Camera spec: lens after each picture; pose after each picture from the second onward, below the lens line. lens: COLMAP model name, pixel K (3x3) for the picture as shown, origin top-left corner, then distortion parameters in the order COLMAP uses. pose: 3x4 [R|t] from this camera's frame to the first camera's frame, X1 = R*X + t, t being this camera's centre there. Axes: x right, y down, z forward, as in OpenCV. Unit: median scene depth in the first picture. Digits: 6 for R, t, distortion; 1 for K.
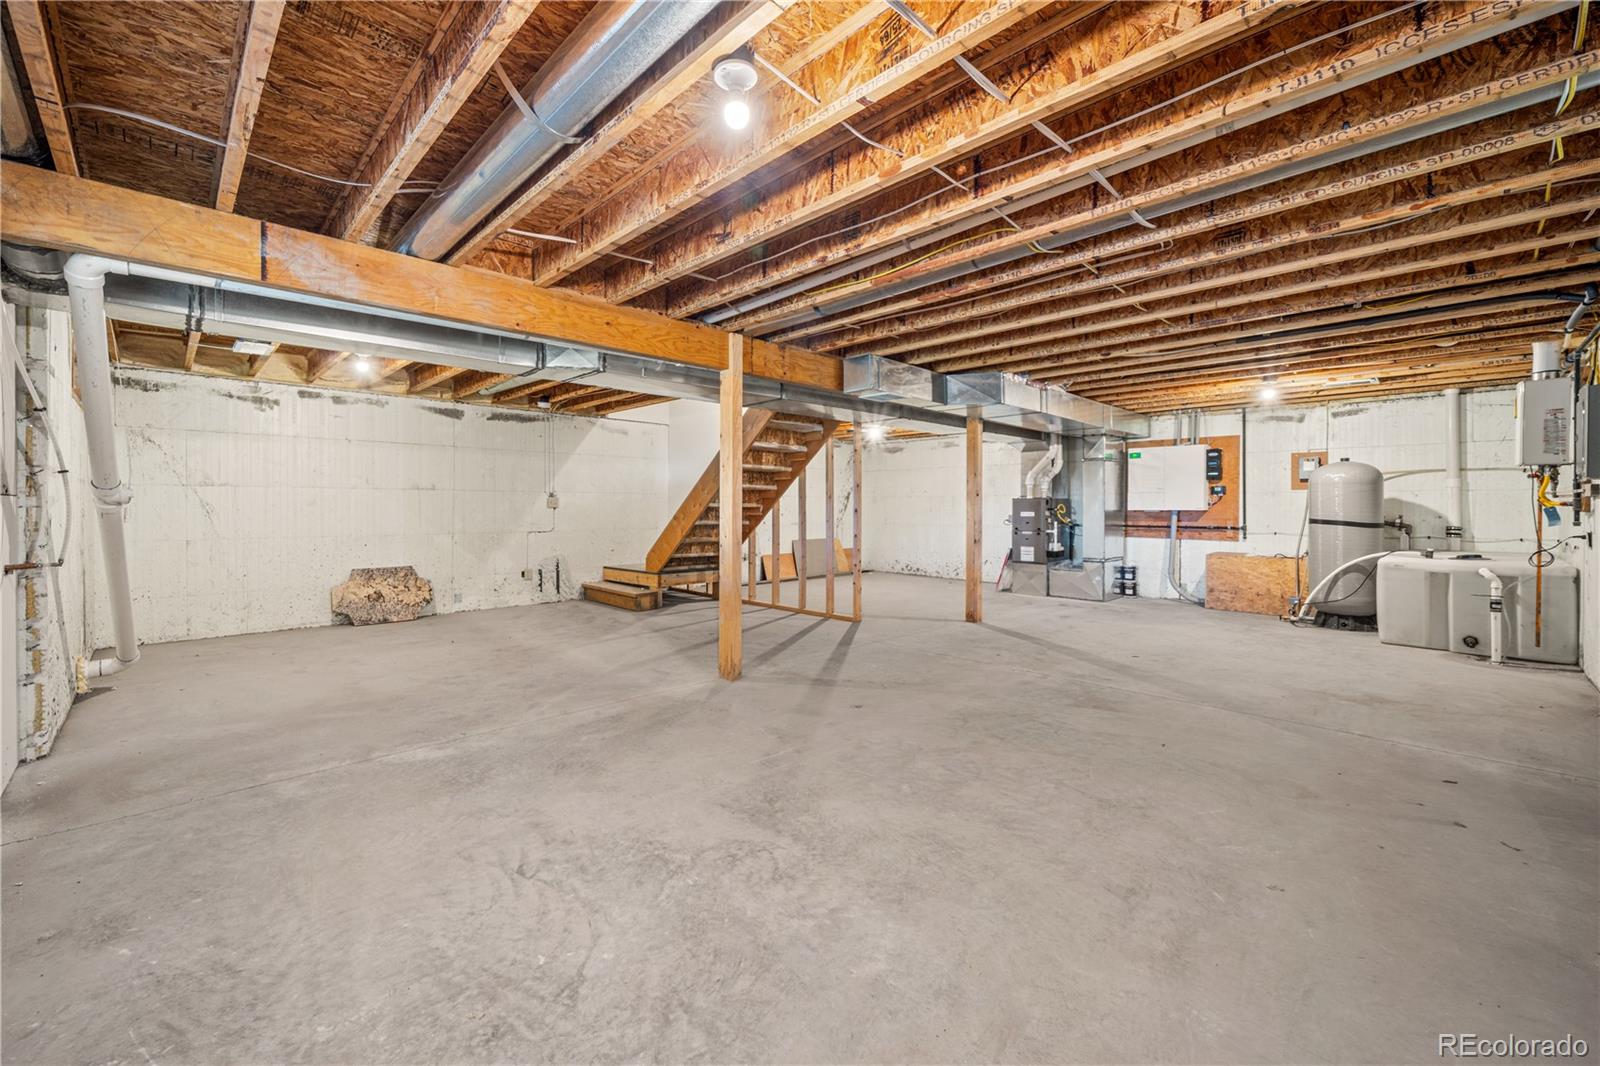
lens RADIAL K [[646.7, 0, 796.1], [0, 646.7, 516.8], [0, 0, 1]] dist [-0.001014, -0.000213]
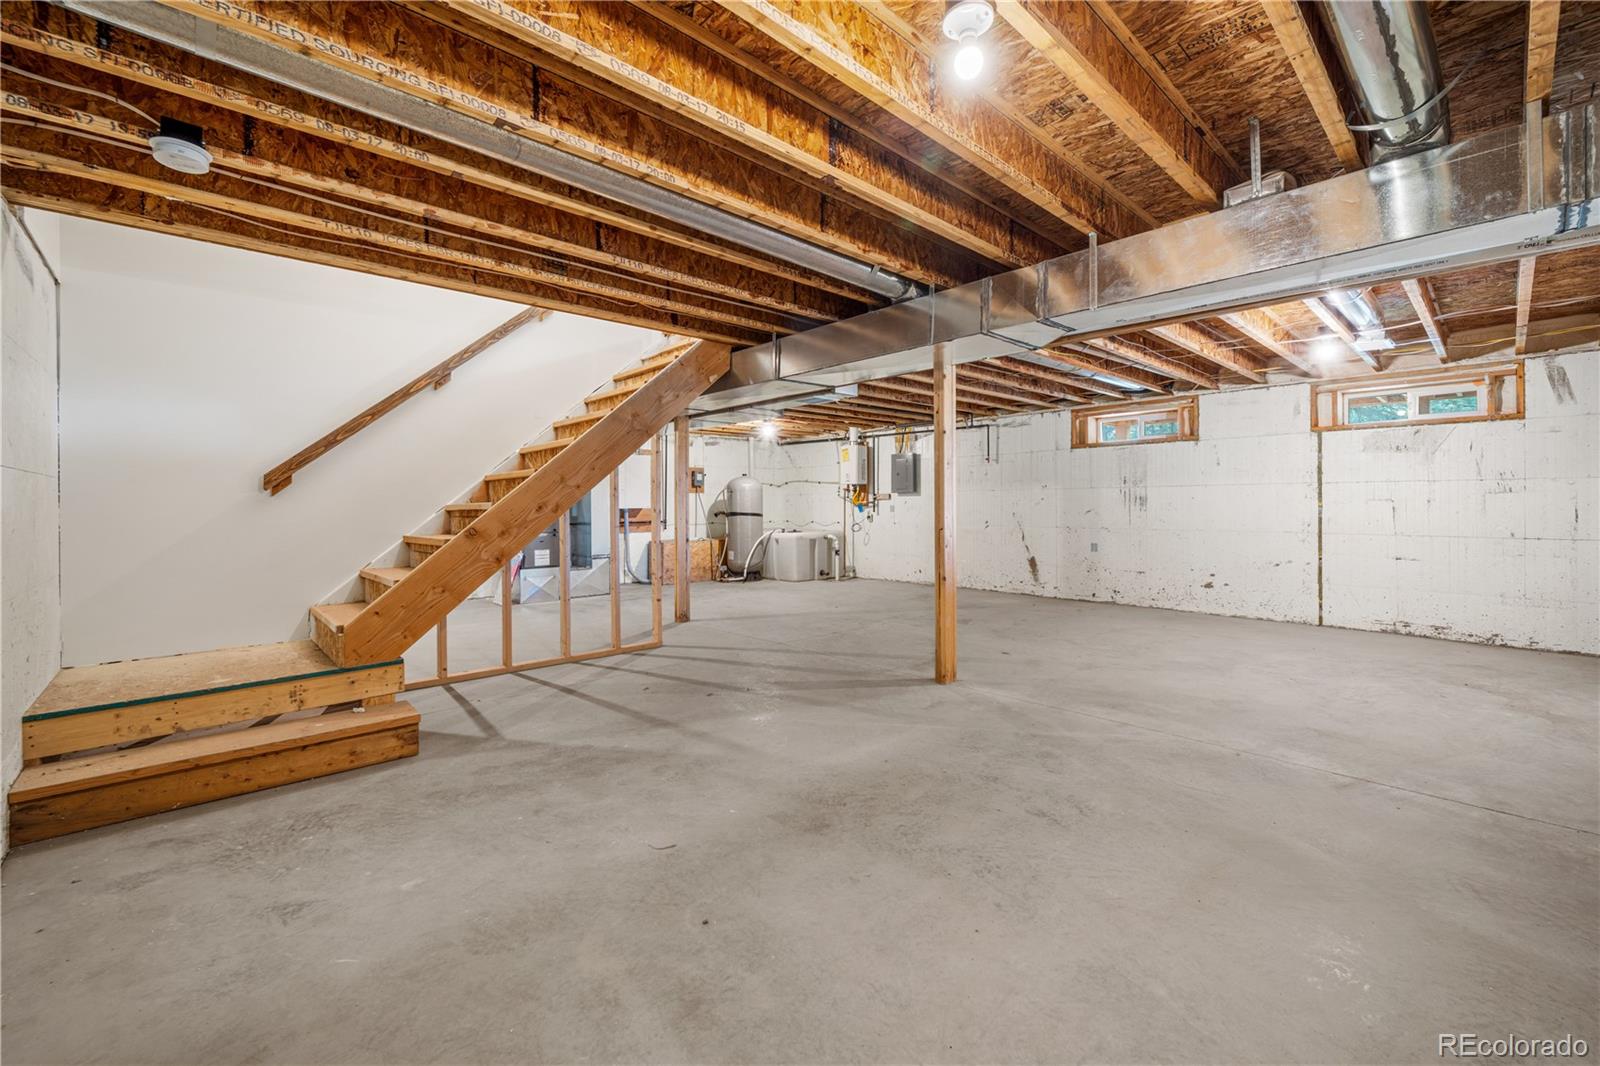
lens RADIAL K [[644.3, 0, 794.4], [0, 644.3, 531.4], [0, 0, 1]] dist [-0.000785, -0.000017]
pose [[0.043400, -0.045475, 0.998022, -0.611227], [0.022279, 0.998759, 0.044540, -0.014888], [-0.998809, 0.020302, 0.044359, 0.671308]]
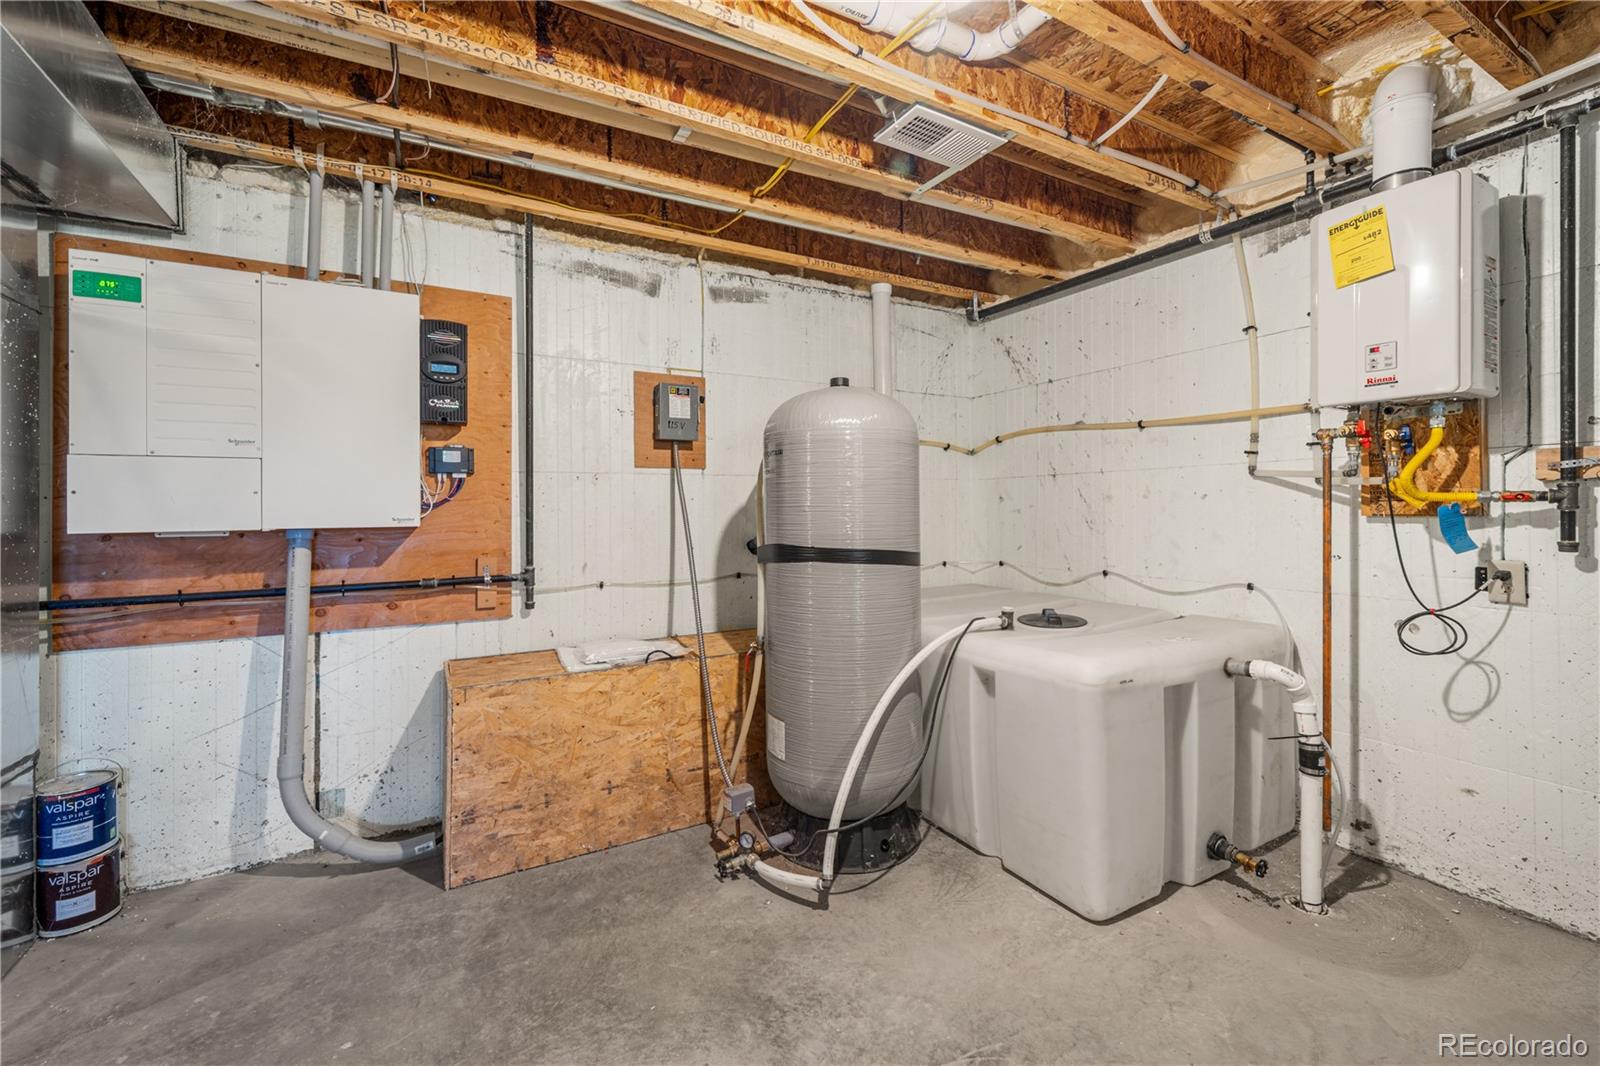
lens RADIAL K [[669.3, 0, 801.7], [0, 669.3, 504.3], [0, 0, 1]] dist [-0.000436, 0.000077]
pose [[0.257652, 0.006336, 0.966217, 0.391902], [0.021674, 0.999689, -0.012336, -0.012691], [-0.965995, 0.024120, 0.257434, 0.766526]]
